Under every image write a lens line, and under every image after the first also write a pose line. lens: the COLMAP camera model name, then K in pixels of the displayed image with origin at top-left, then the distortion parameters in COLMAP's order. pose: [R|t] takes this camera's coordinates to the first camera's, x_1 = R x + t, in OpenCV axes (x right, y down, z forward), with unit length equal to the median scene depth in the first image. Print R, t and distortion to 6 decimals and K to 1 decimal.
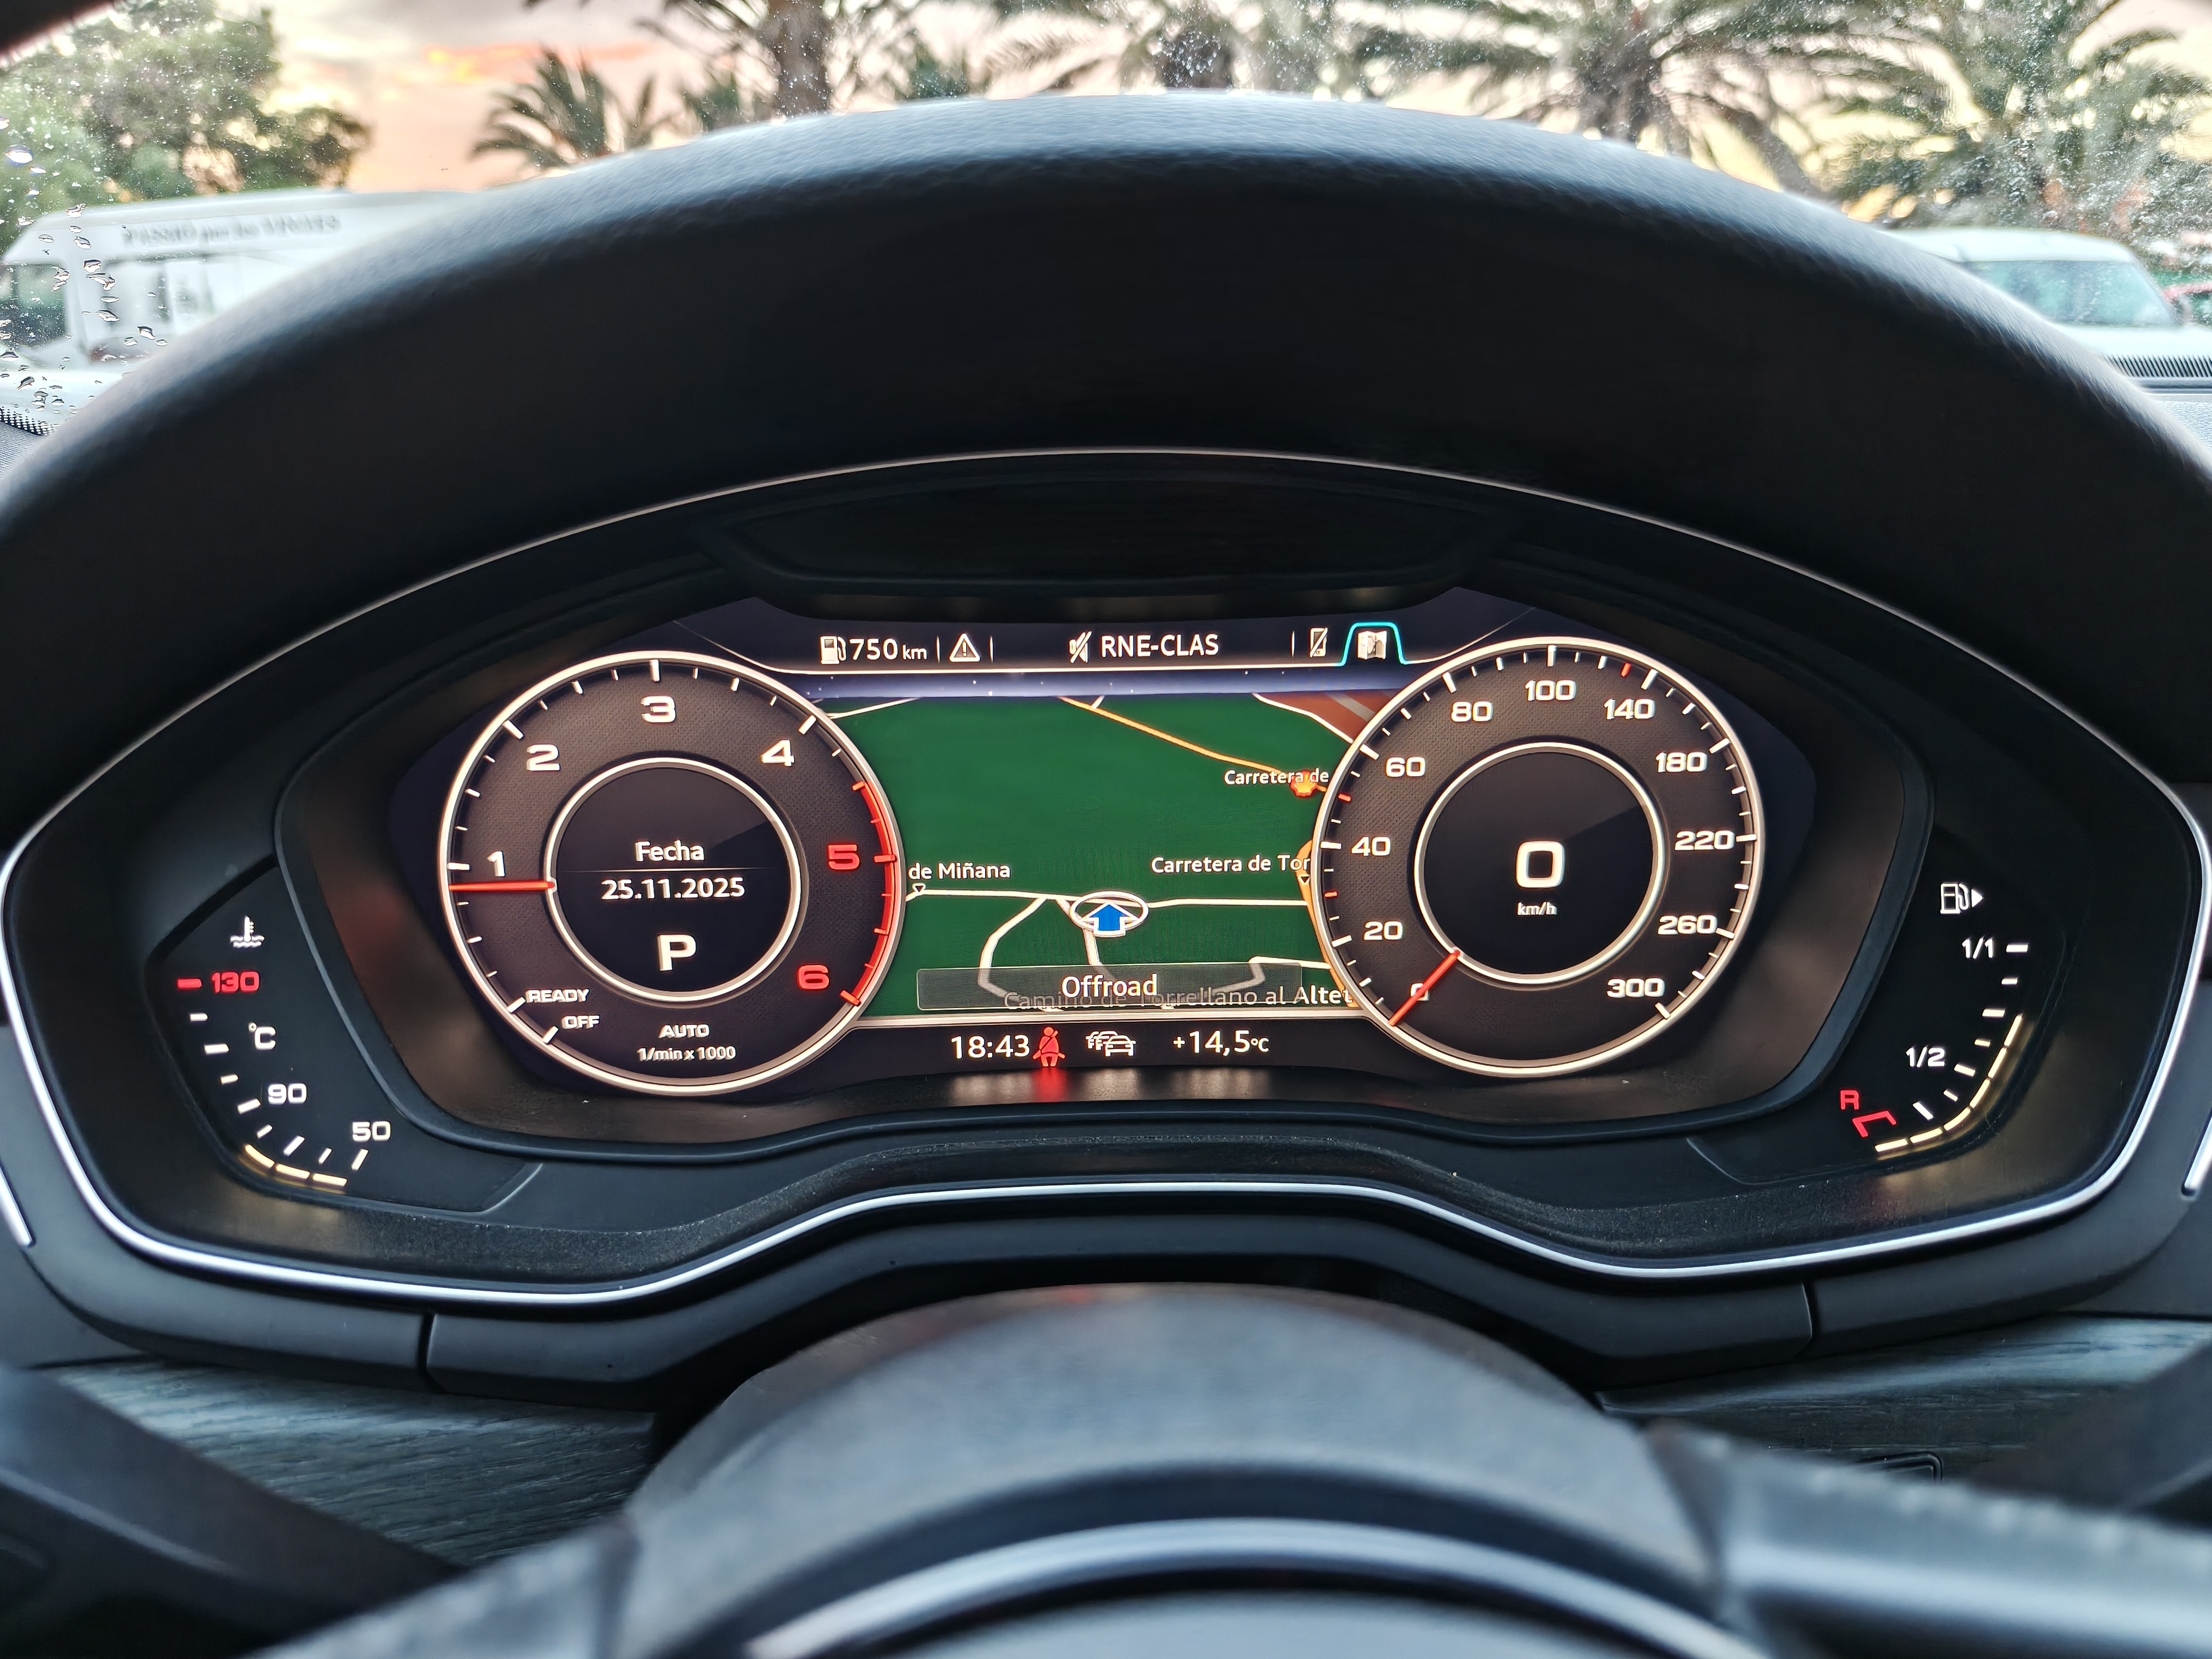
lens RADIAL K [[1564.2, 0, 1098.8], [0, 1564.2, 828.2], [0, 0, 1]] dist [-0.009824, -0.003145]
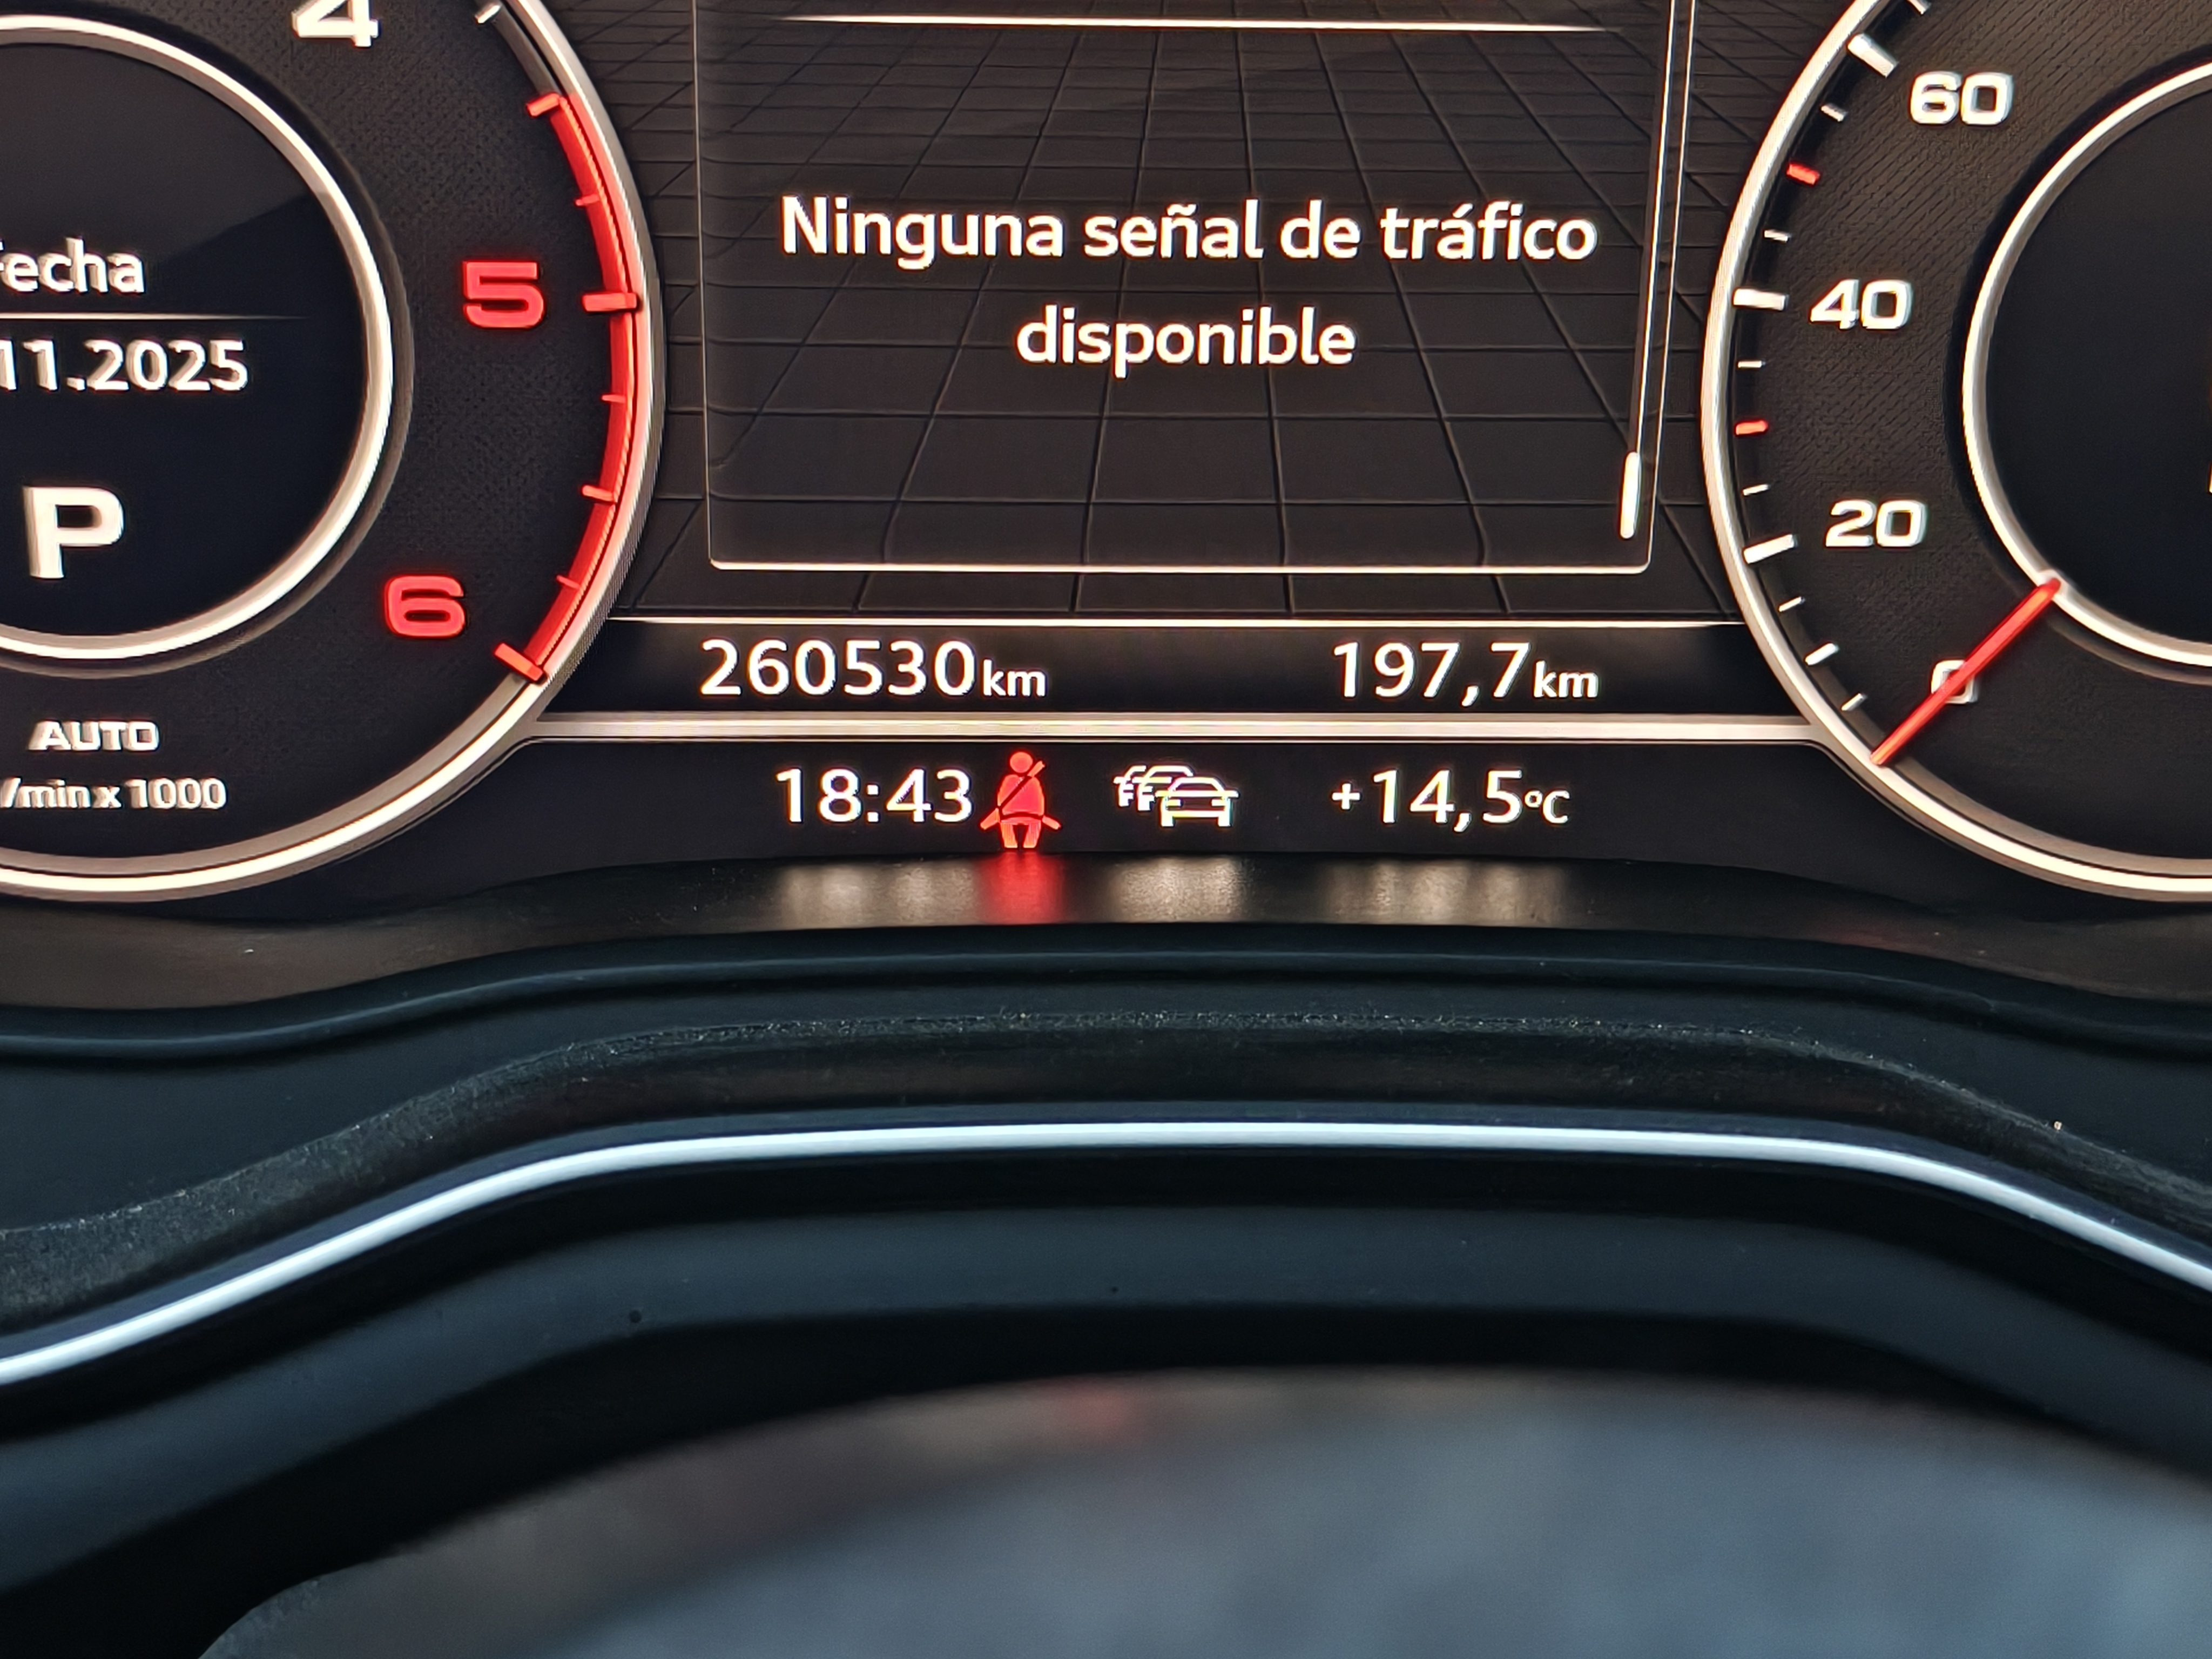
lens RADIAL K [[3200.5, 0, 1109.0], [0, 3200.5, 829.3], [0, 0, 1]] dist [-0.032836, 0.000000]
pose [[0.999077, 0.022165, 0.036783, -0.039926], [-0.026058, 0.993703, 0.108971, 0.059231], [-0.034137, -0.109829, 0.993364, 0.193305]]
